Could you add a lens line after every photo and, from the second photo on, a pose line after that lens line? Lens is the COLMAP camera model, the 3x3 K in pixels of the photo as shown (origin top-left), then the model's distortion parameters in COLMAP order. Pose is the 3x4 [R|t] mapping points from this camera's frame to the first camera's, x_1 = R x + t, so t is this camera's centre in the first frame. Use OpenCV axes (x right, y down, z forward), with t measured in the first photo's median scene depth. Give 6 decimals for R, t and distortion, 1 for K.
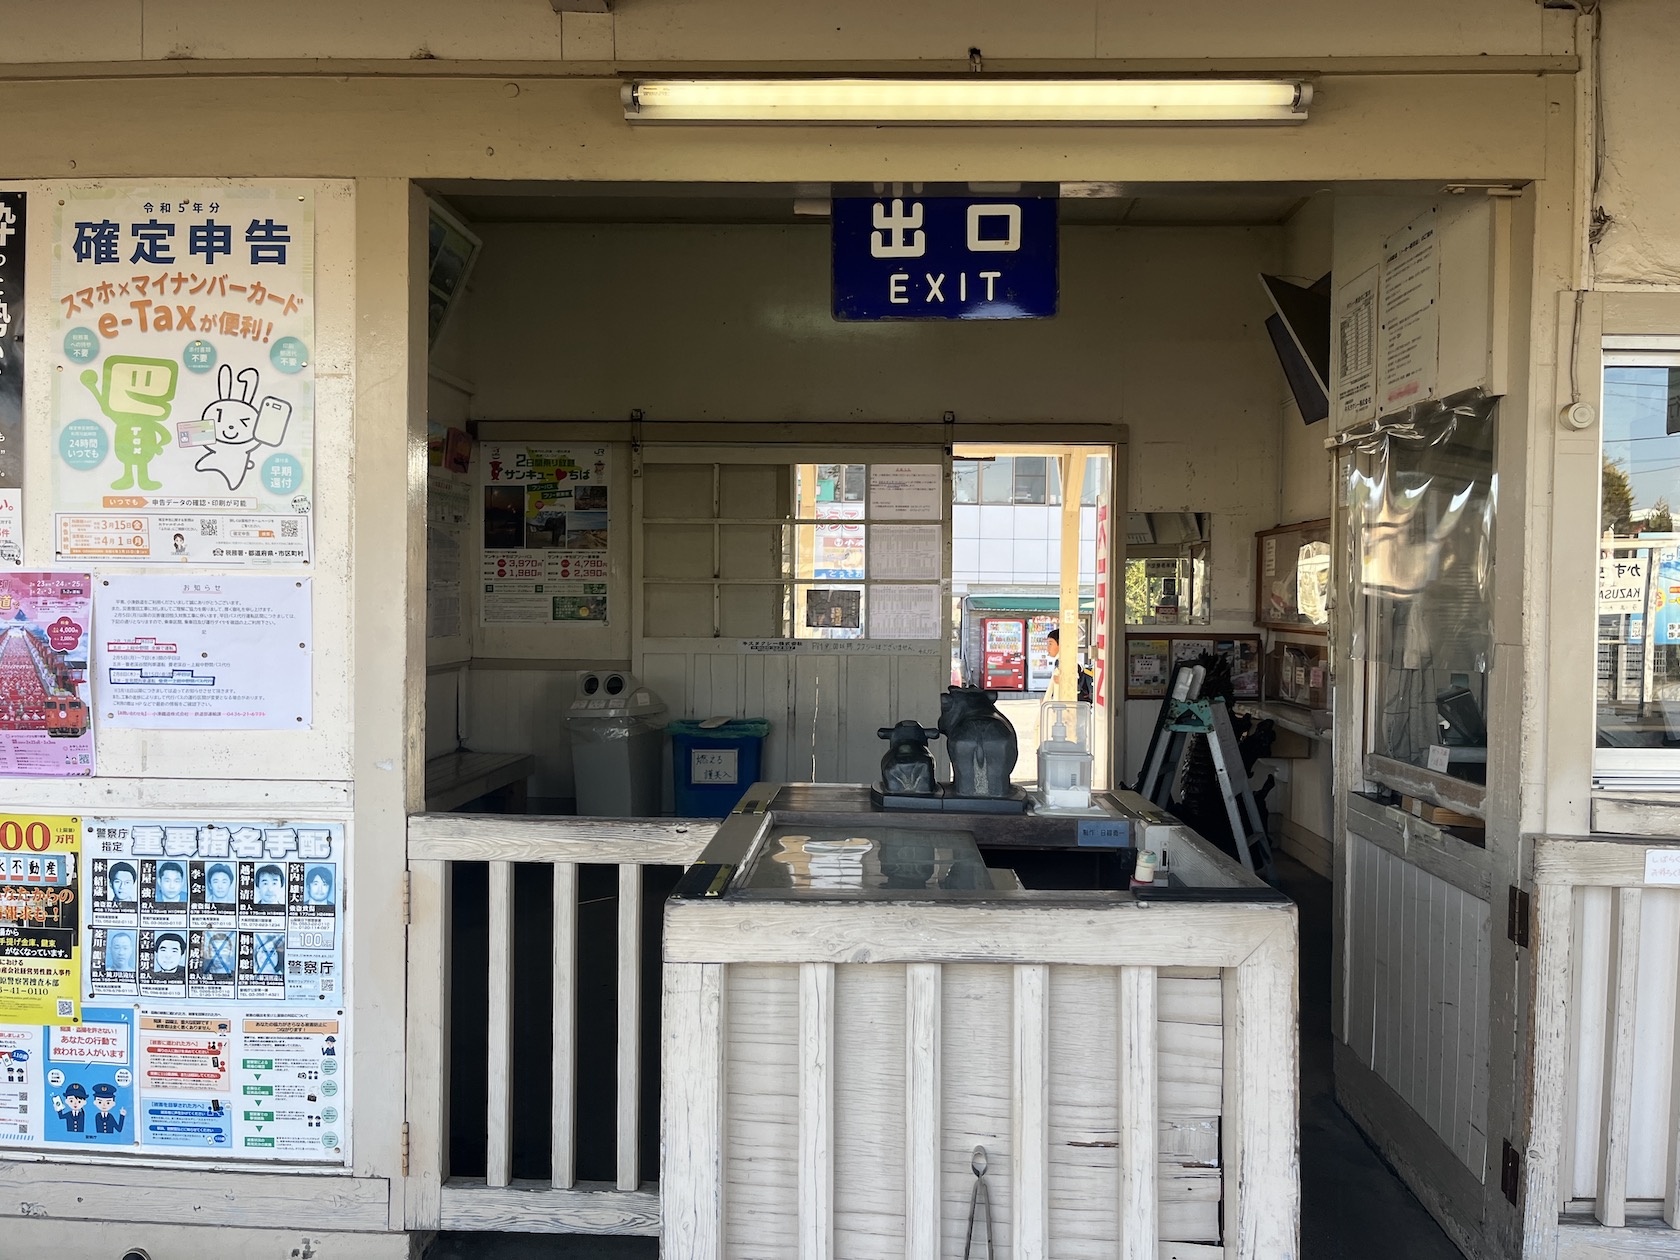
lens RADIAL K [[1264.5, 0, 829.5], [0, 1264.5, 636.2], [0, 0, 1]] dist [0.036508, -0.031188]
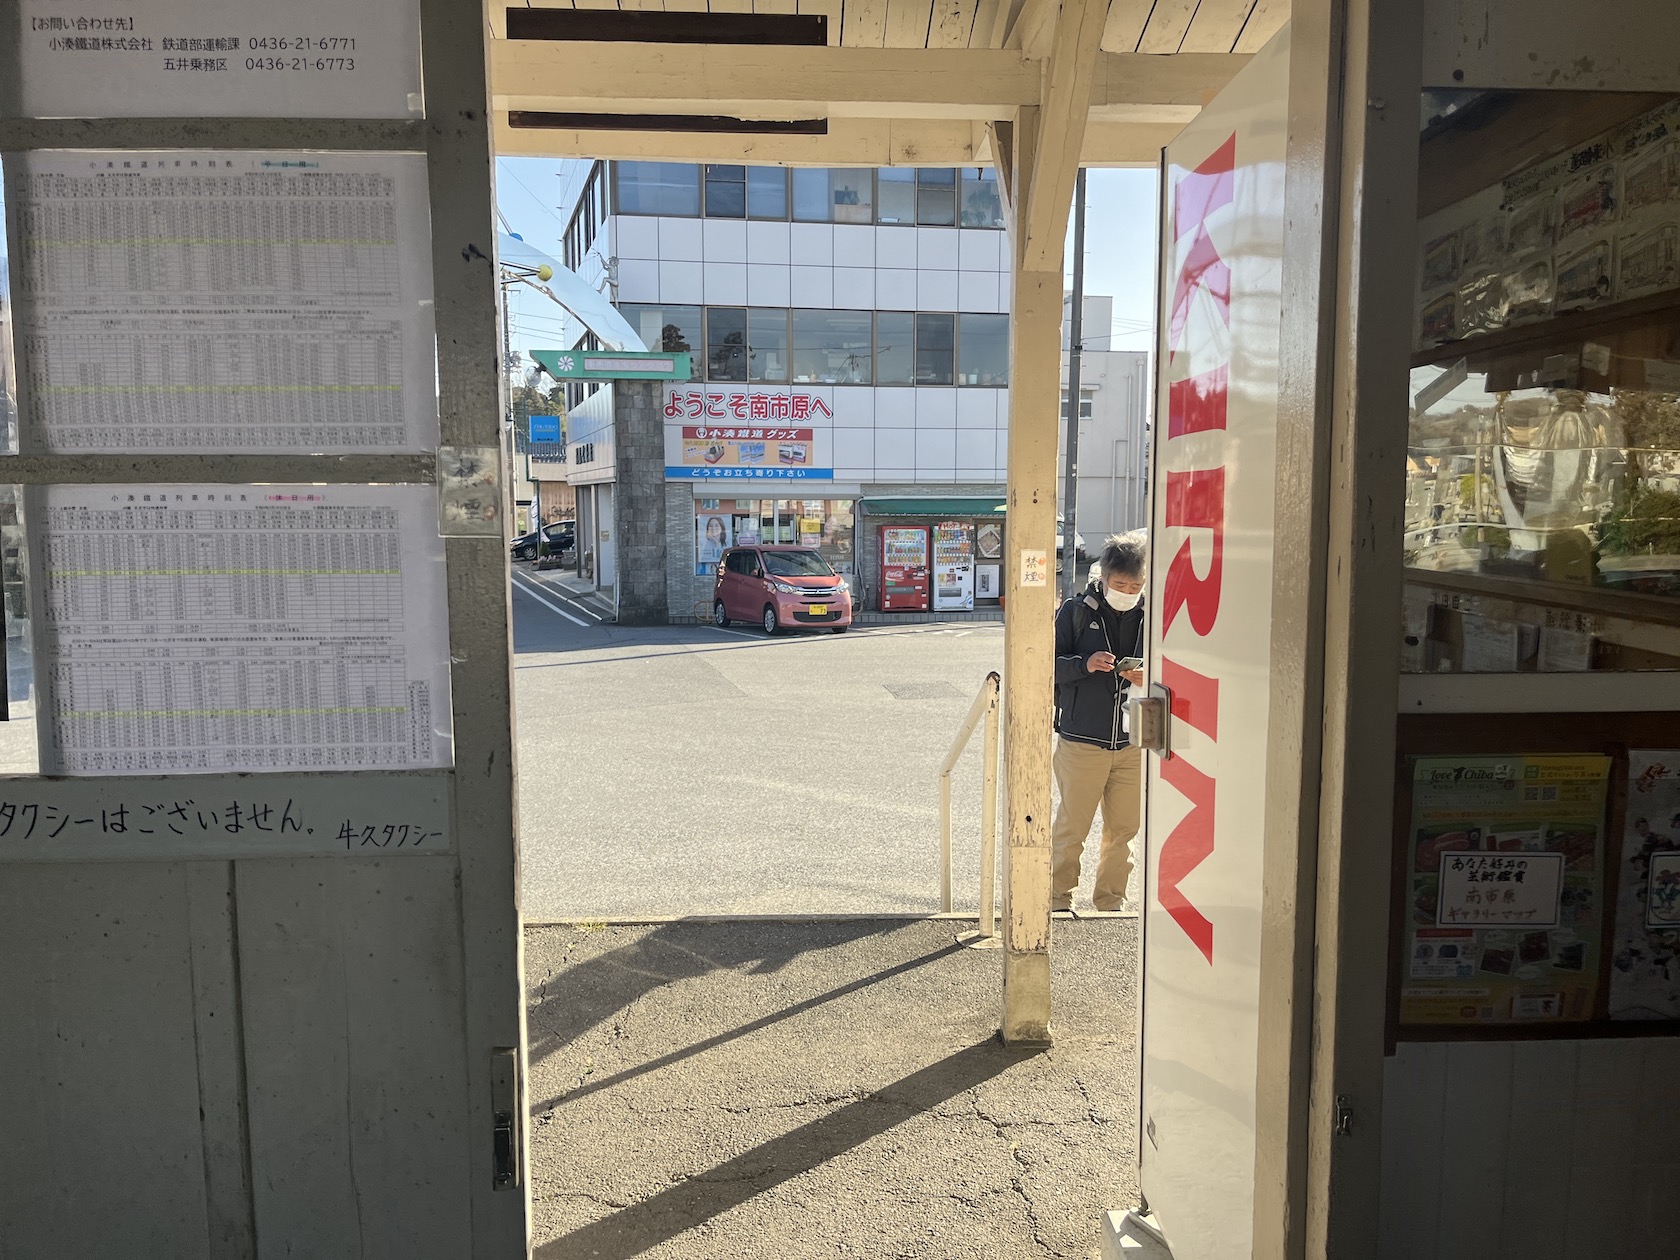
lens RADIAL K [[1264.5, 0, 832.9], [0, 1264.5, 664.1], [0, 0, 1]] dist [0.036508, -0.031188]
pose [[0.997042, -0.021217, 0.073866, 0.131082], [0.013795, 0.994934, 0.099574, -0.031609], [-0.075604, -0.098261, 0.992285, 0.803263]]
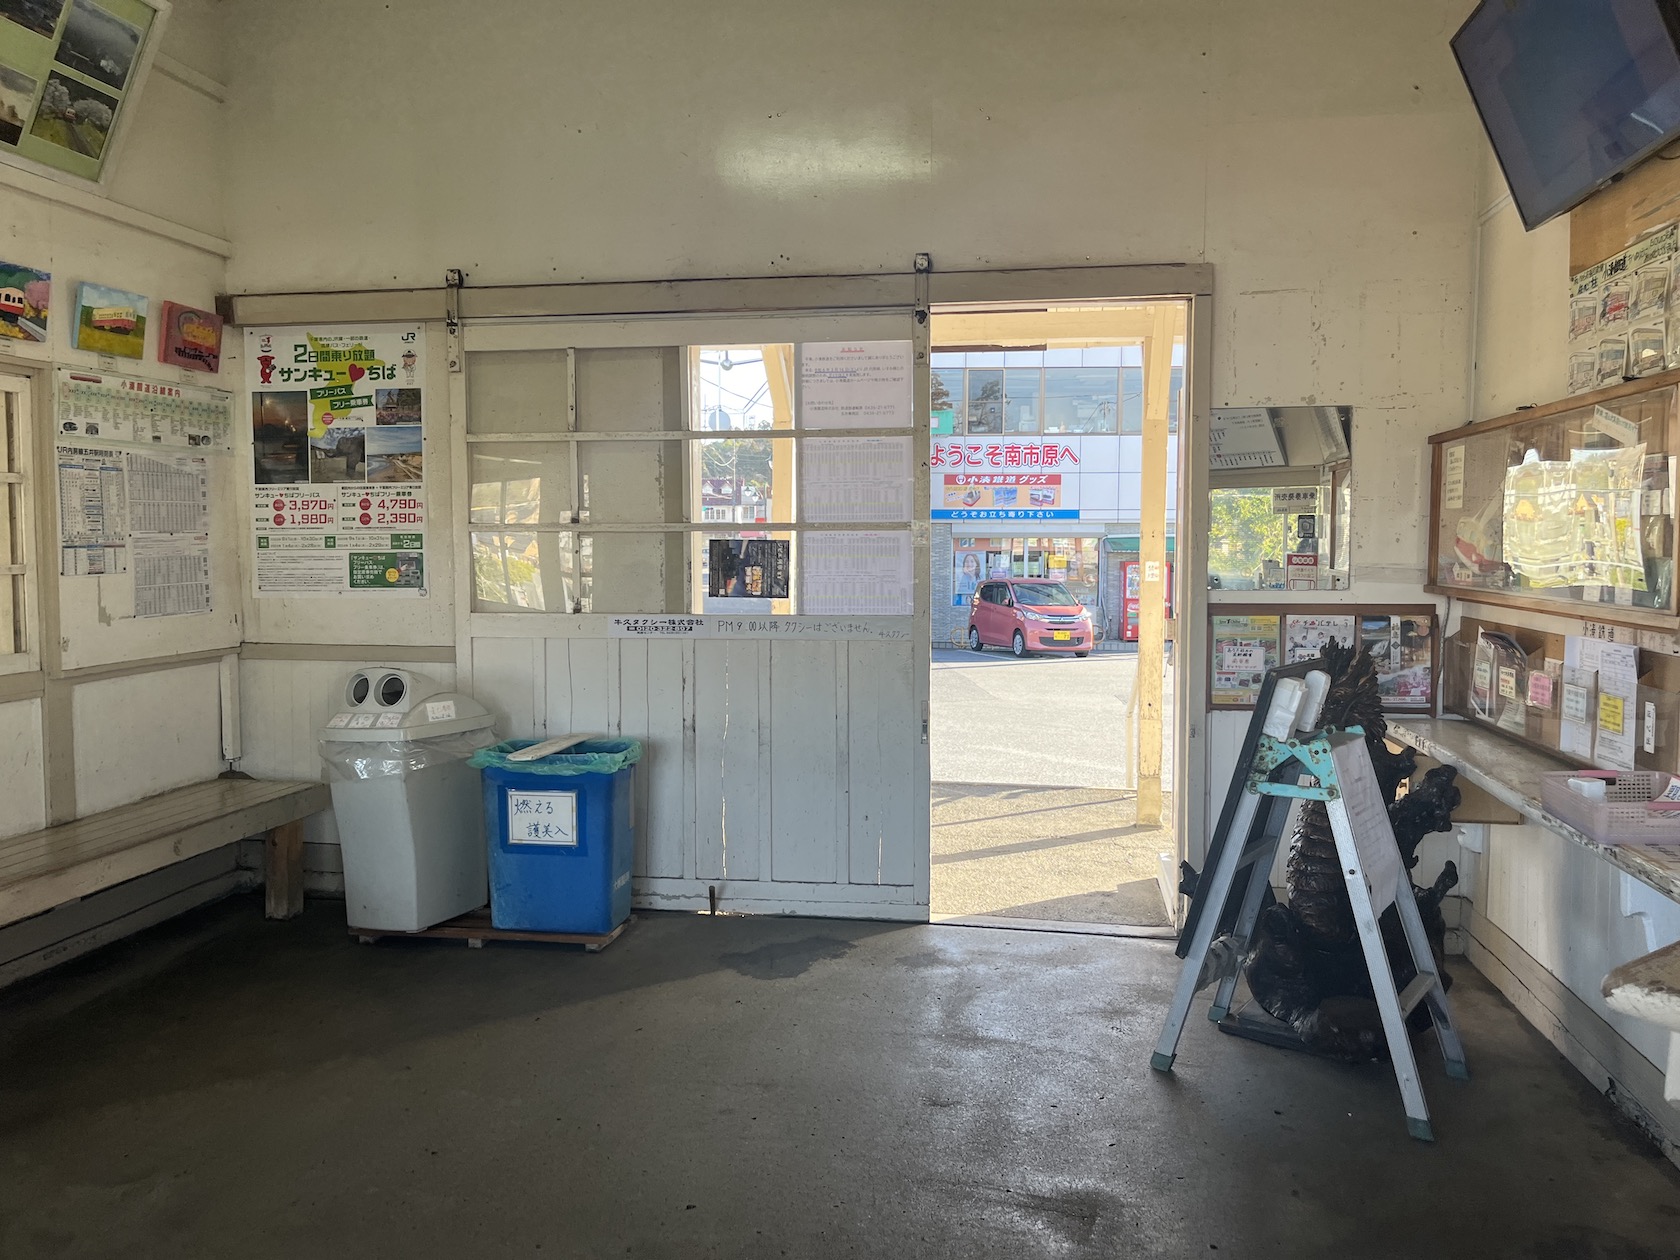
lens RADIAL K [[1264.5, 0, 838.2], [0, 1264.5, 630.4], [0, 0, 1]] dist [0.036508, -0.031188]
pose [[0.993031, -0.002478, -0.117831, 0.125480], [0.007353, 0.999134, 0.040955, -0.016241], [0.117628, -0.041536, 0.992189, 0.357099]]
